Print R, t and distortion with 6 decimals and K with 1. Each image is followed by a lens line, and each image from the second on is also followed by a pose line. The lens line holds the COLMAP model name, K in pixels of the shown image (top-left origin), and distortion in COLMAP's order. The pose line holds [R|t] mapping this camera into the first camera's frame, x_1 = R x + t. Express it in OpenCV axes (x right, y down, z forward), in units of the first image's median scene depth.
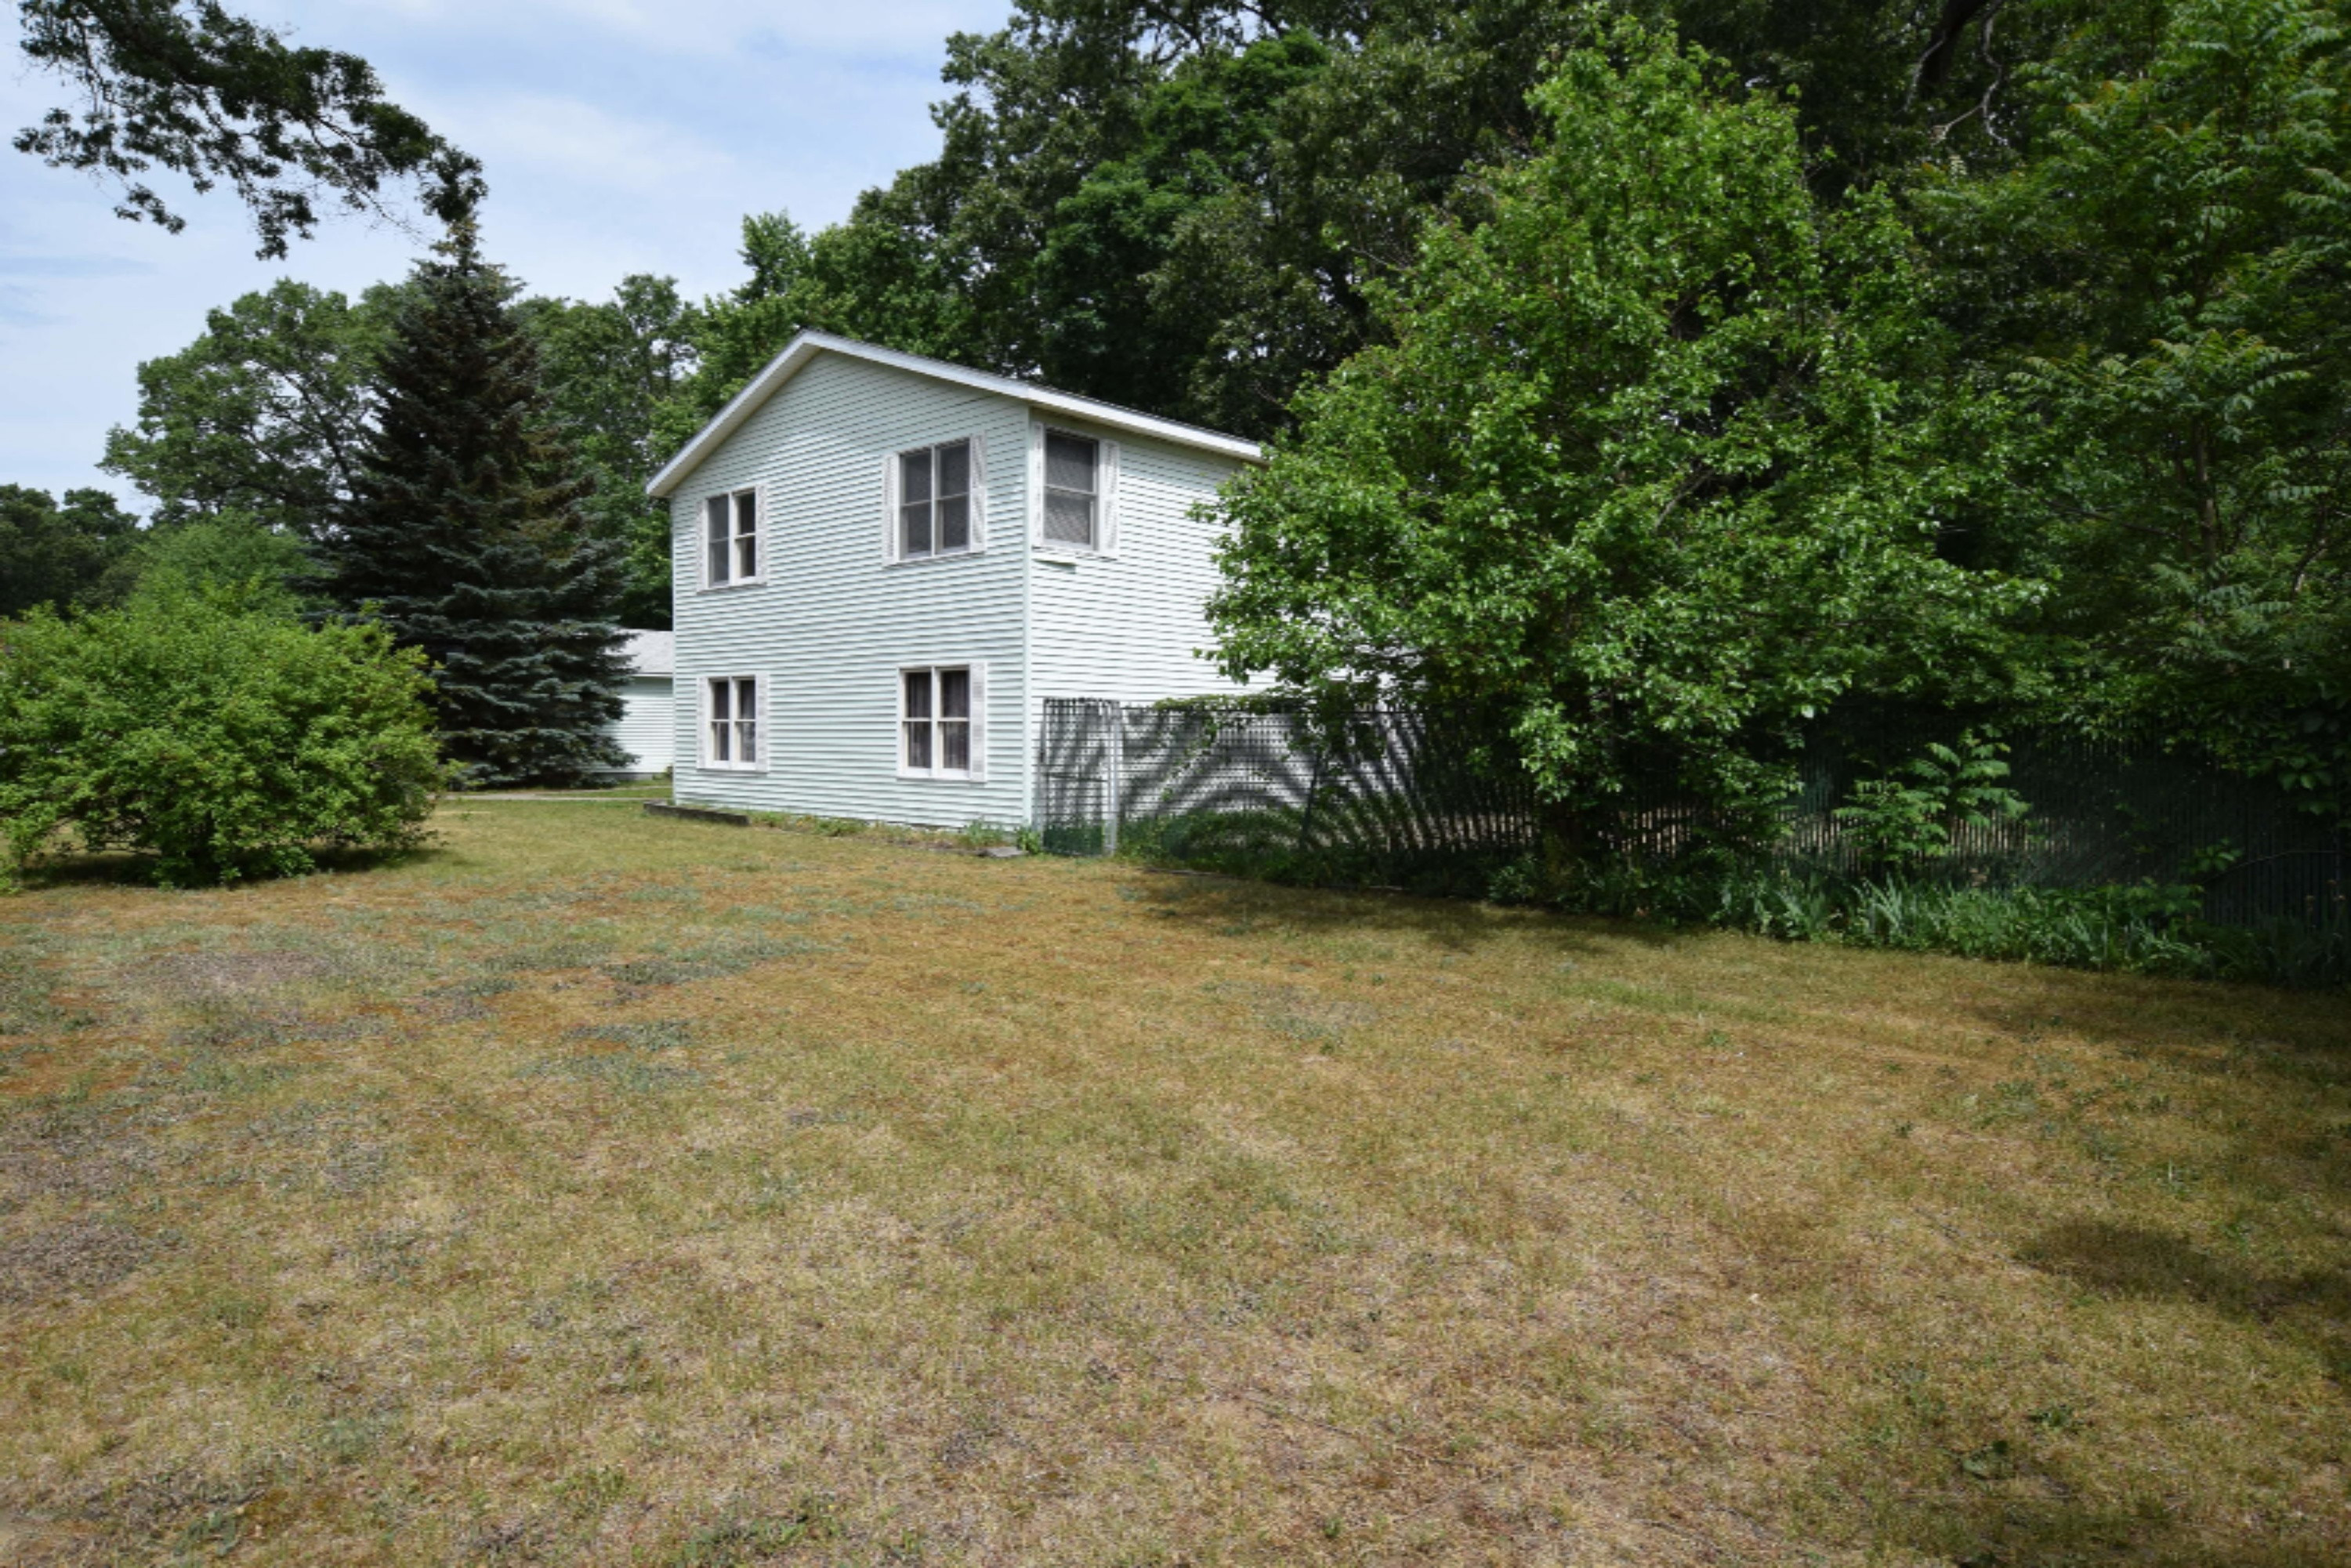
lens RADIAL K [[1346.0, 0, 1171.0], [0, 1346.0, 778.3], [0, 0, 1]] dist [-0.002843, 0.001025]
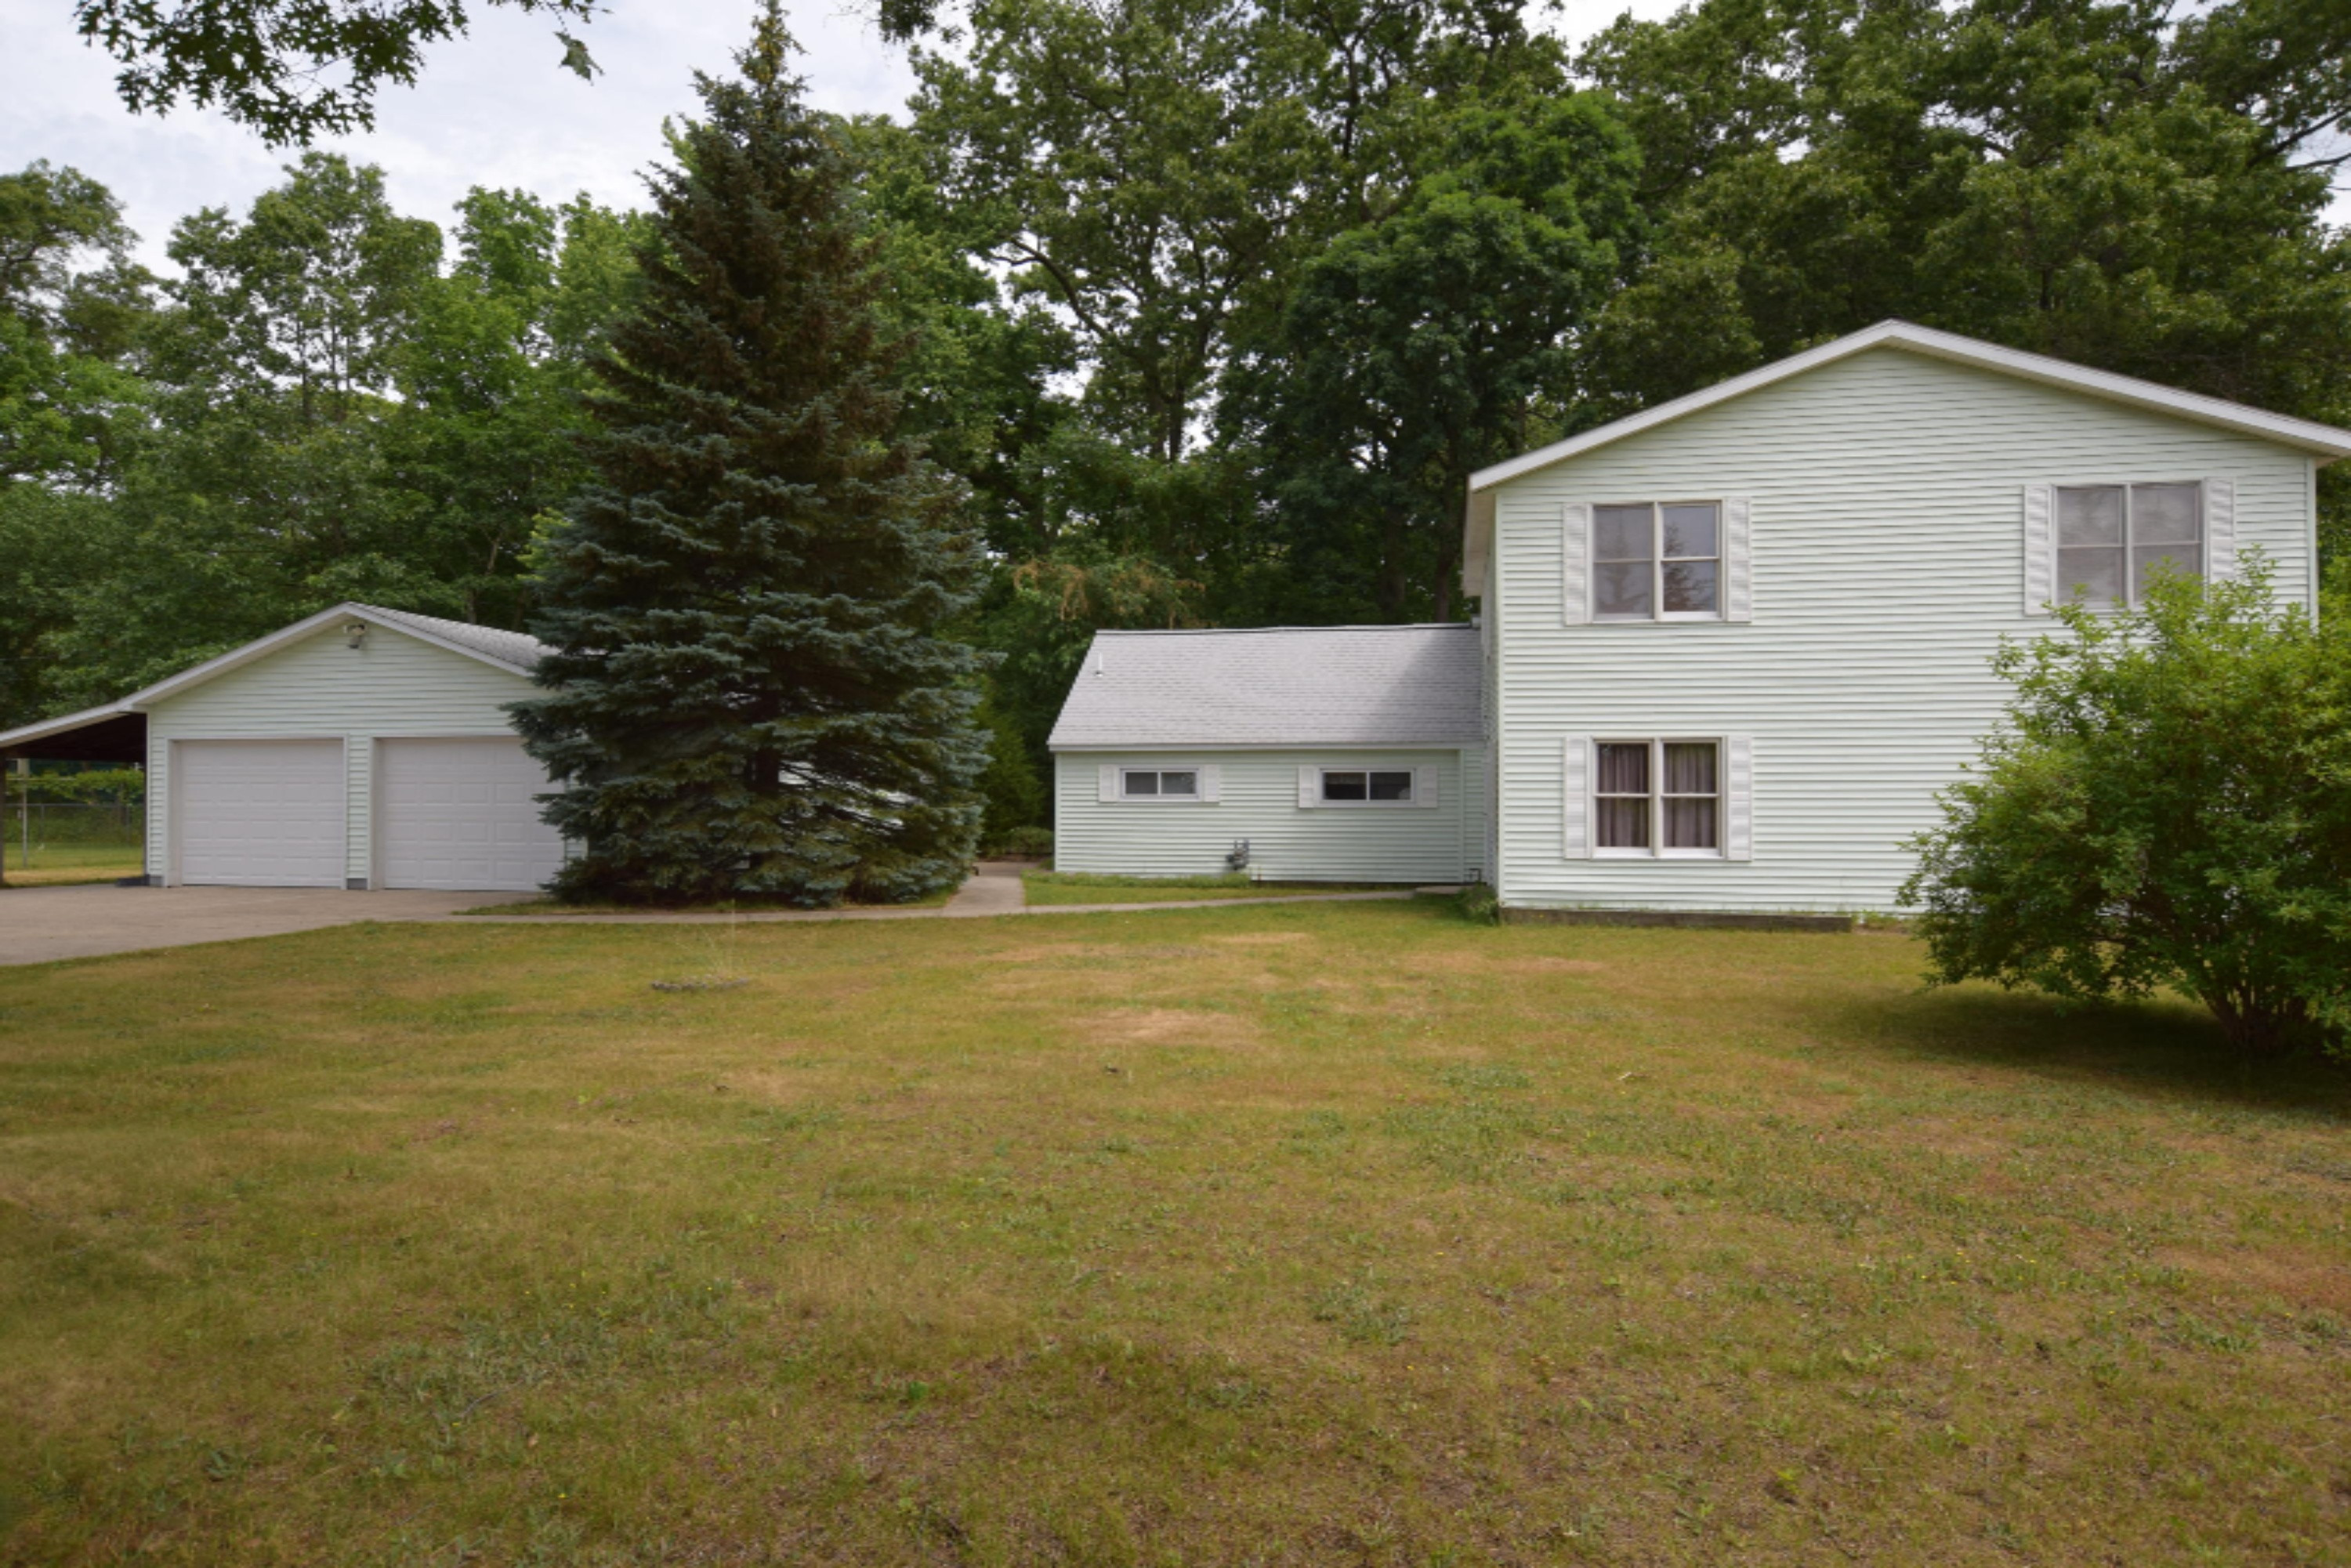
lens RADIAL K [[1346.0, 0, 1185.2], [0, 1346.0, 788.7], [0, 0, 1]] dist [-0.002843, 0.001025]
pose [[0.854625, 0.002400, 0.519240, -1.041098], [0.022262, 0.998900, -0.041259, -0.022840], [-0.518768, 0.046820, 0.853632, 0.522847]]
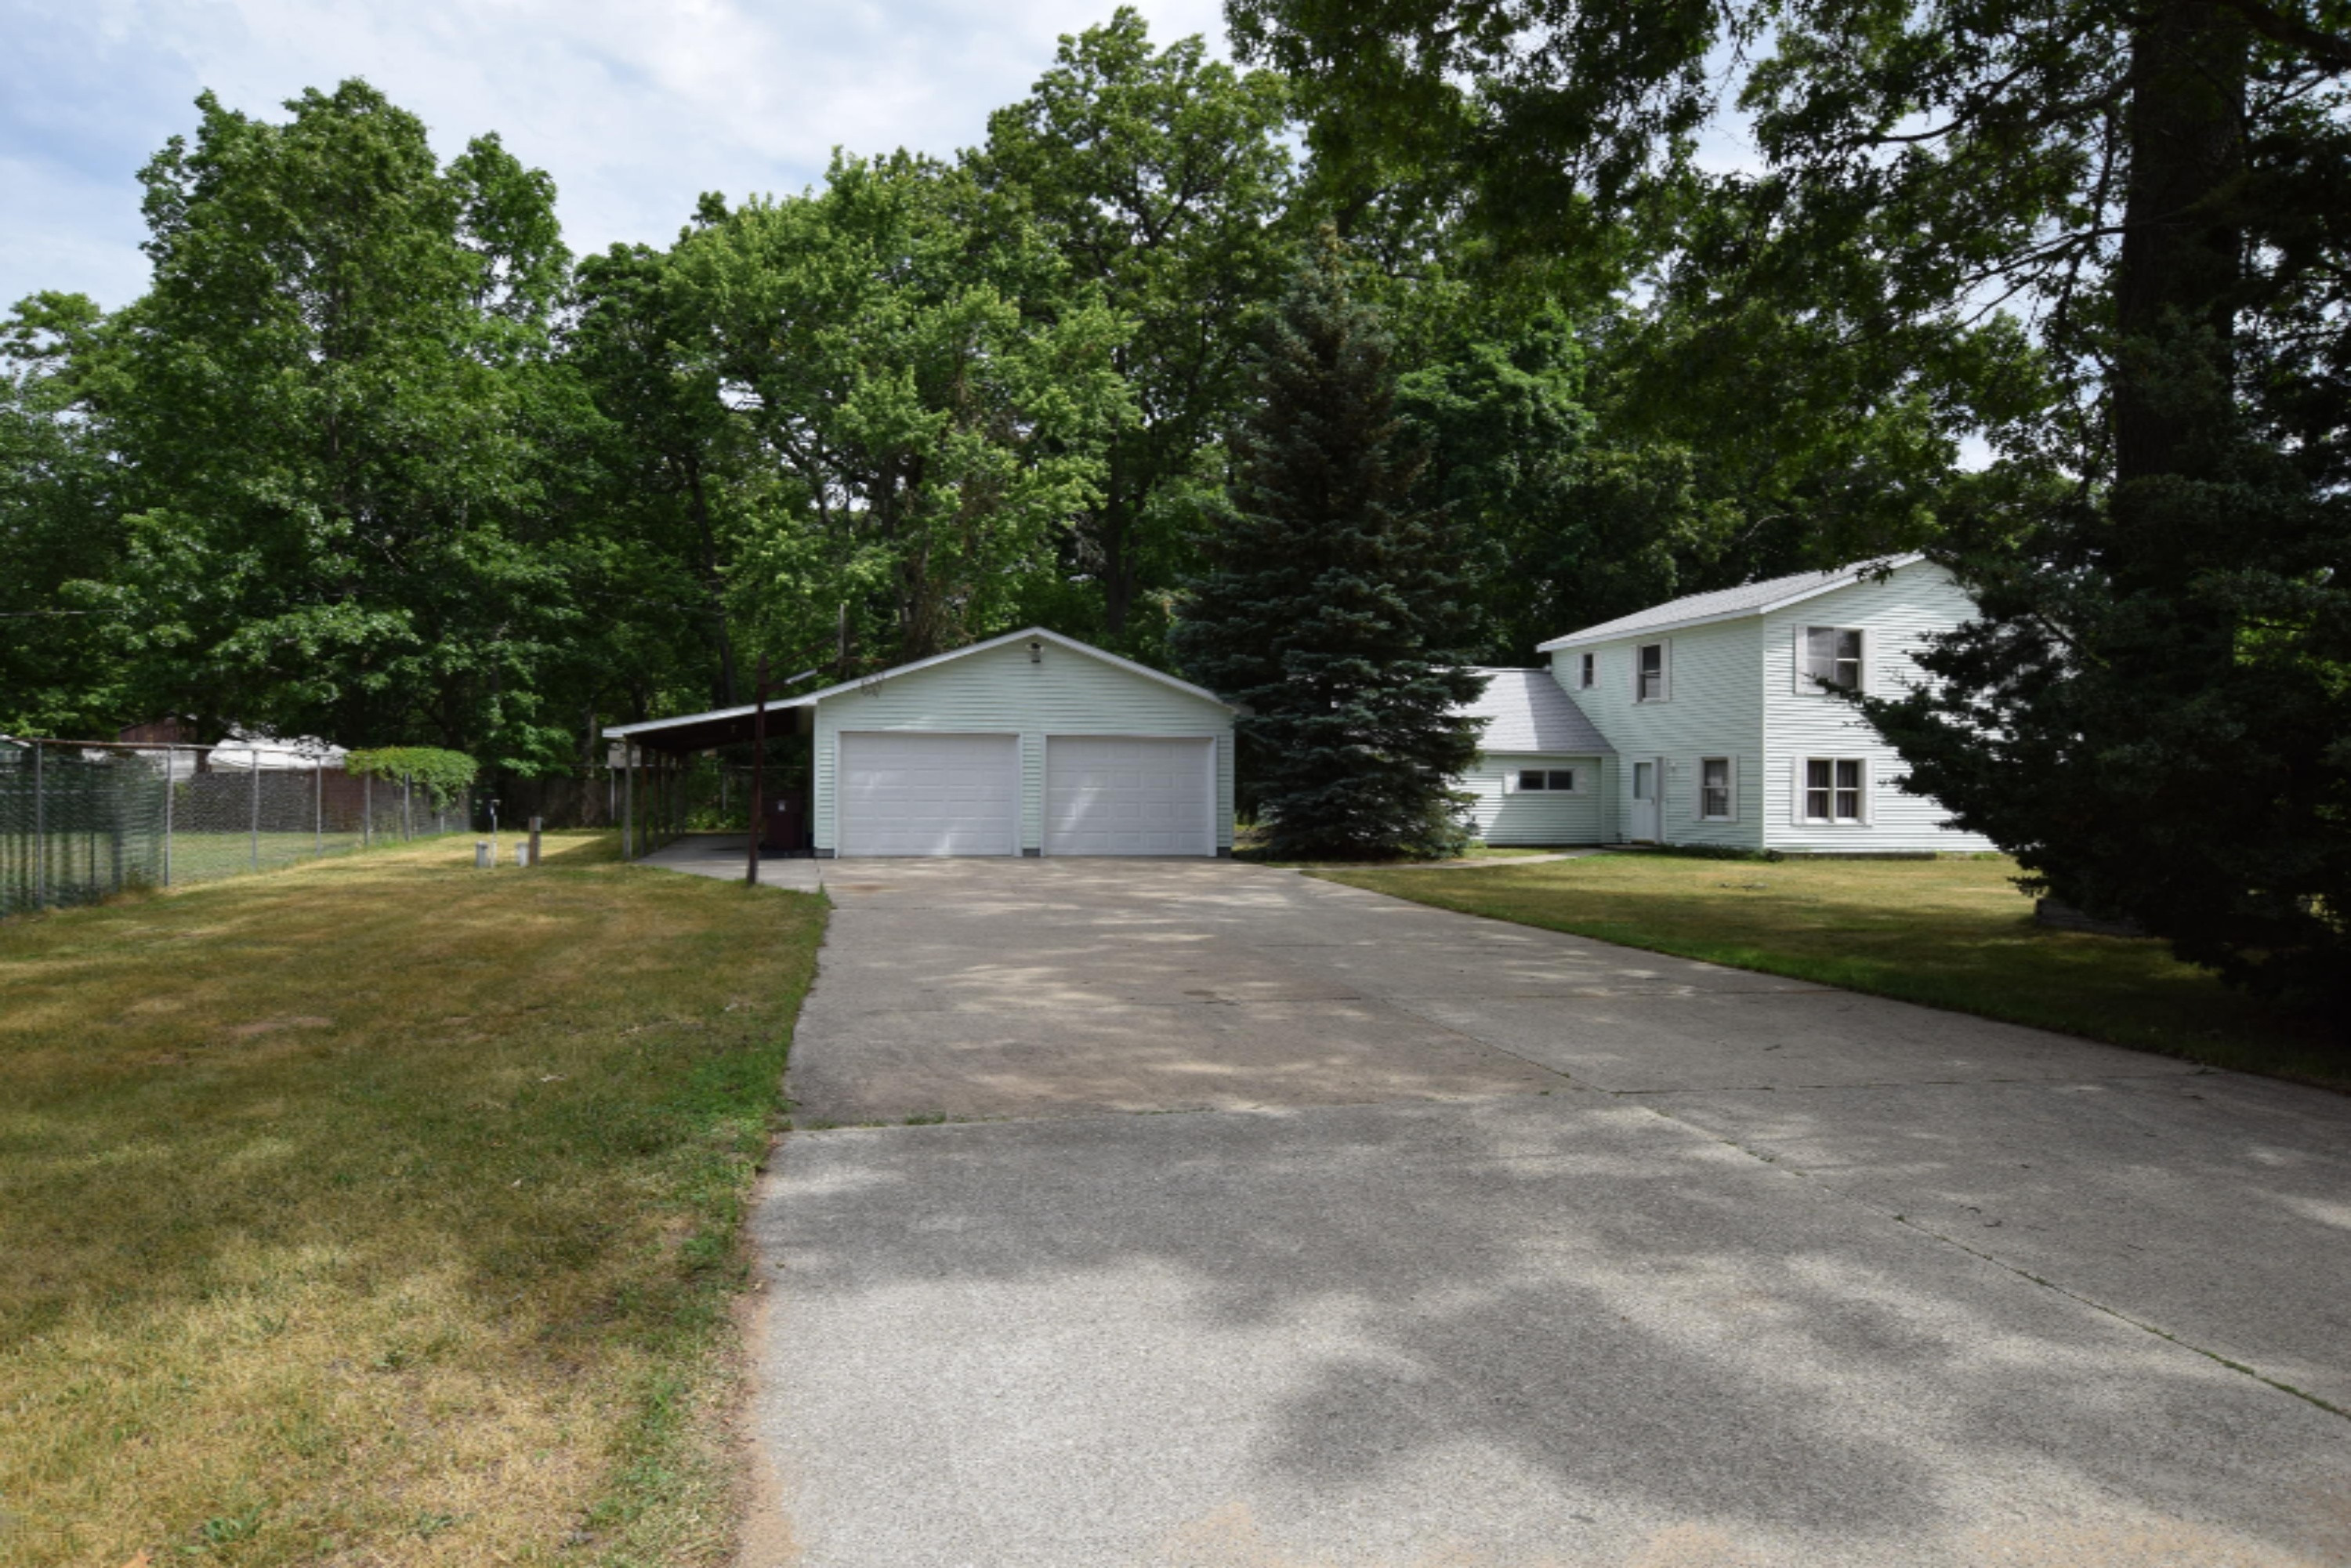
lens RADIAL K [[1346.0, 0, 1202.9], [0, 1346.0, 803.2], [0, 0, 1]] dist [-0.002843, 0.001025]
pose [[0.517883, -0.008303, 0.855411, -2.026046], [0.024750, 0.999680, -0.005281, -0.041938], [-0.855093, 0.023907, 0.517923, 0.910047]]
